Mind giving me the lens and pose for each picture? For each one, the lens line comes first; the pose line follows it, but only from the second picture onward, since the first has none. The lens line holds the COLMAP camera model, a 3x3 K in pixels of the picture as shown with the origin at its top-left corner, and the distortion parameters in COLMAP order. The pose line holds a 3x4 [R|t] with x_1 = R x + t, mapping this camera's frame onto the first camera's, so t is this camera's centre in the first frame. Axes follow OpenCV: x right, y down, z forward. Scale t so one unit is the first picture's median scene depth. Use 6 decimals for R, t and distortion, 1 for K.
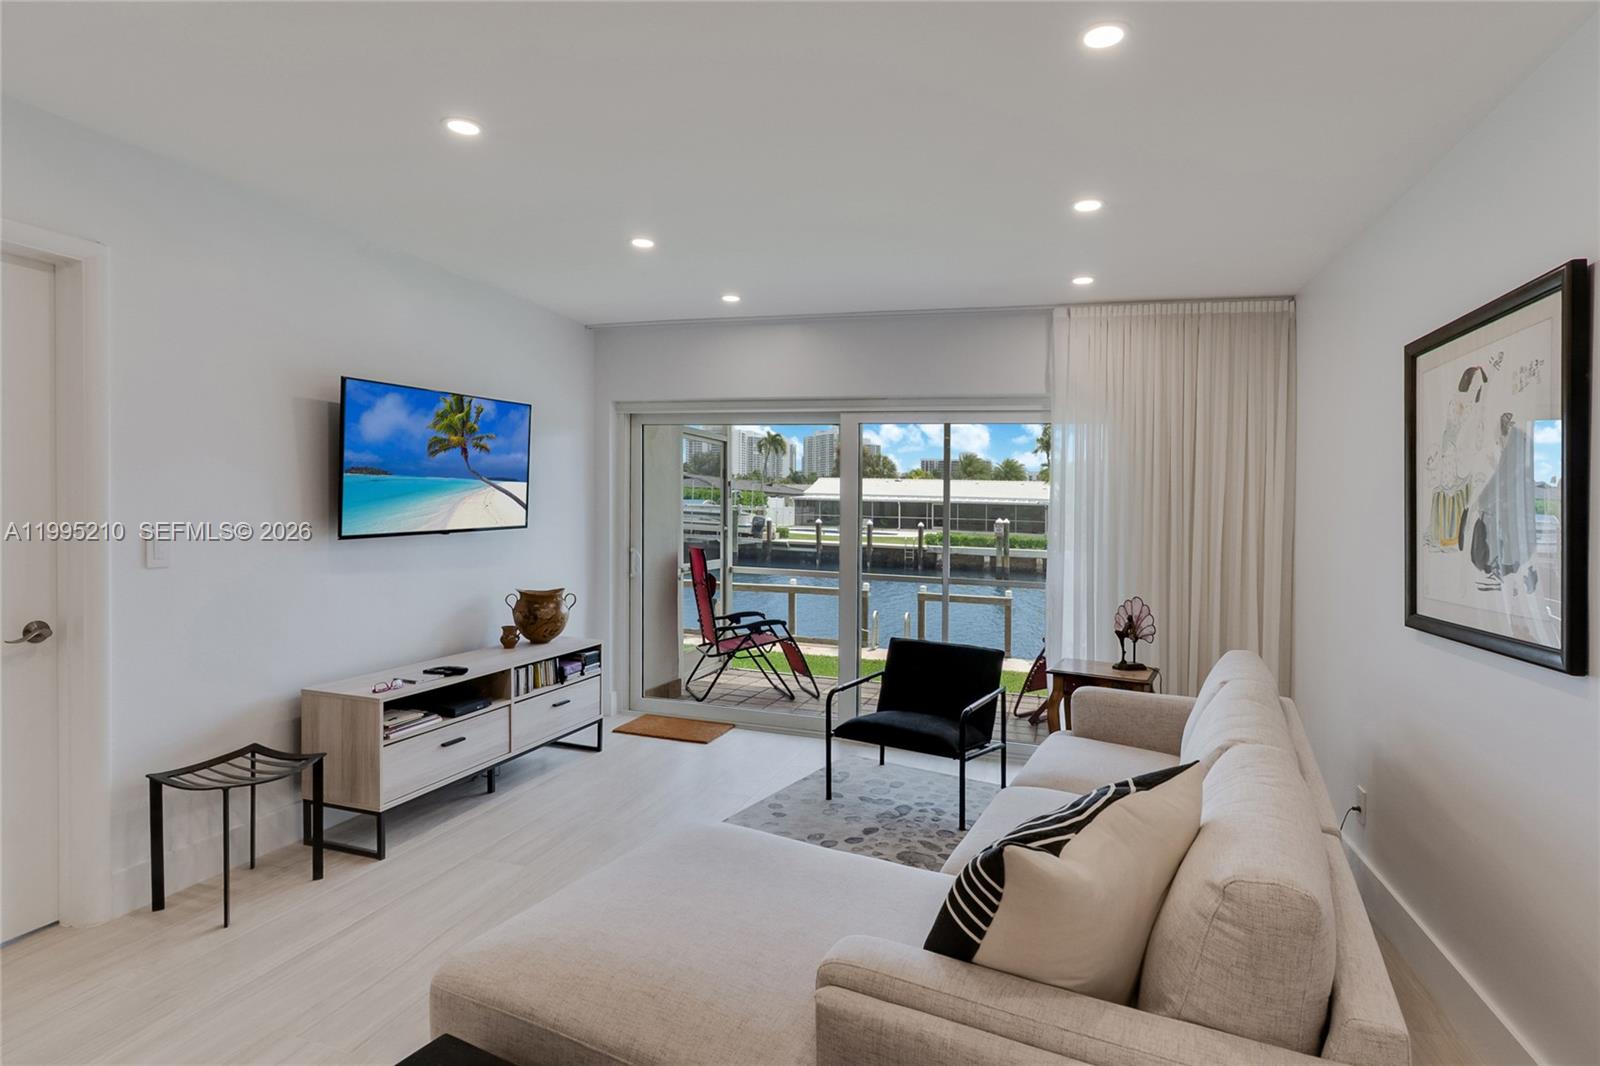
lens RADIAL K [[828.8, 0, 806.6], [0, 828.8, 483.5], [0, 0, 1]] dist [-0.000463, 0.000035]
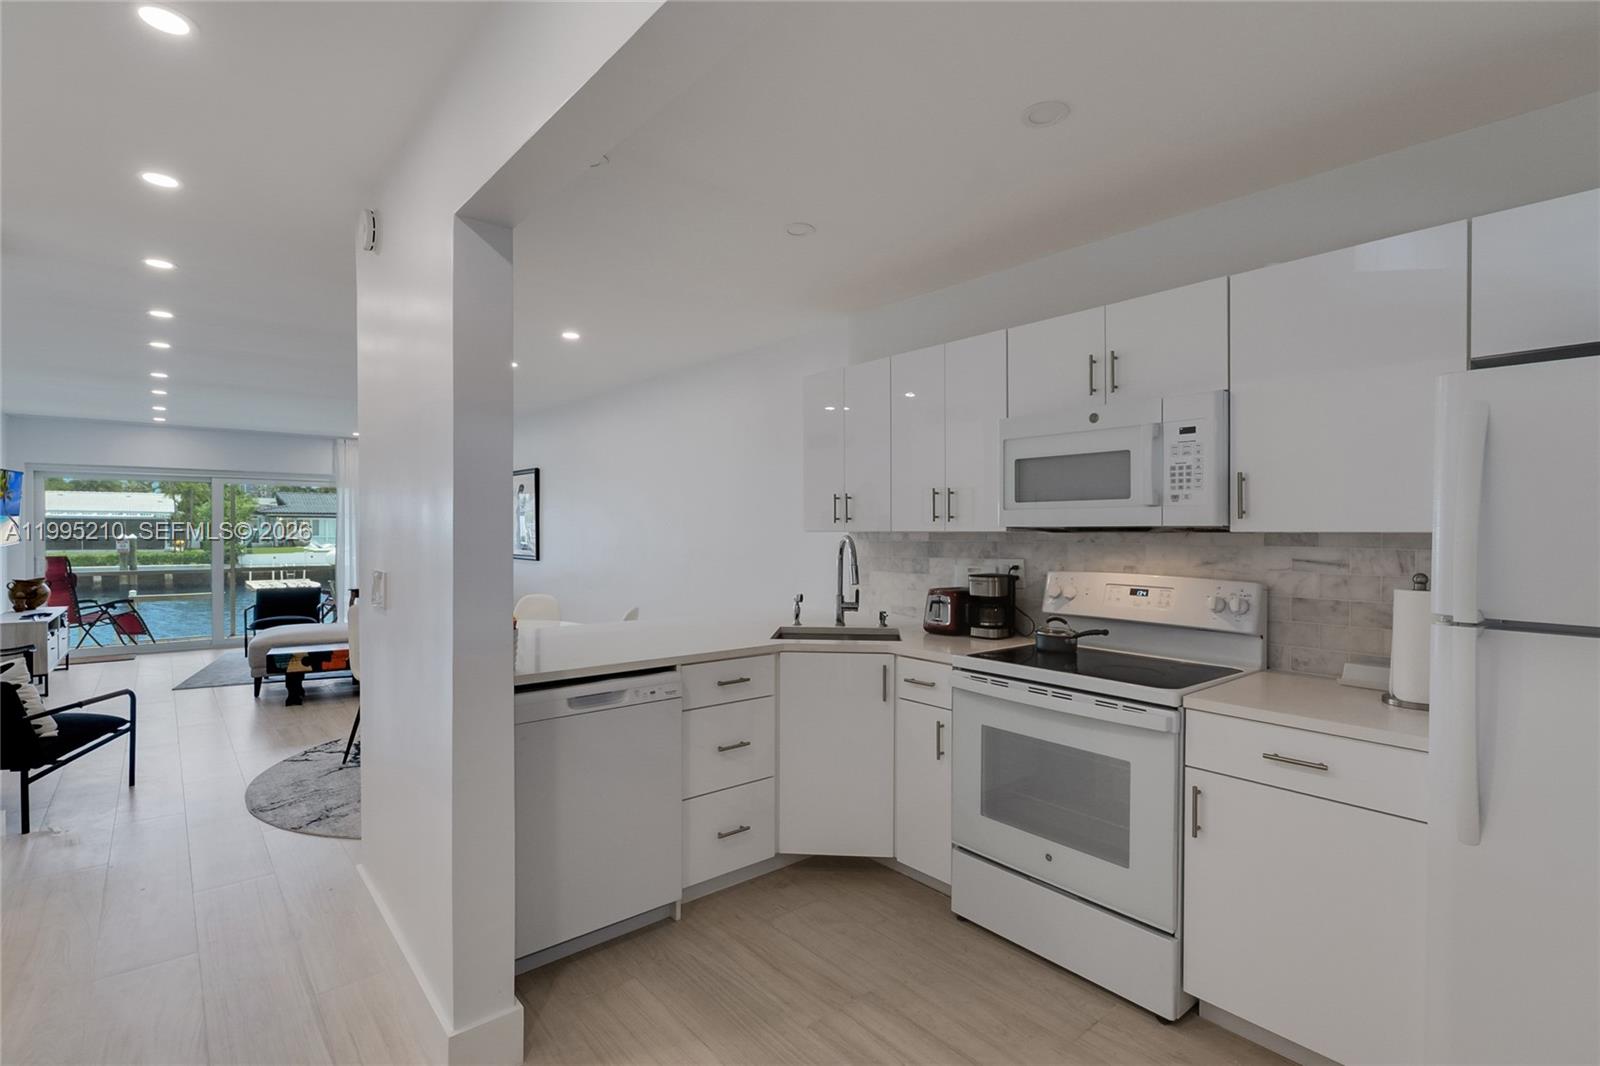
lens RADIAL K [[765.6, 0, 800.0], [0, 765.6, 533.0], [0, 0, 1]] dist [0.000399, 0.000119]
pose [[0.540419, -0.033346, 0.840735, -0.567414], [-0.008850, 0.998934, 0.045309, -0.038344], [-0.841350, -0.031926, 0.539548, -0.860130]]
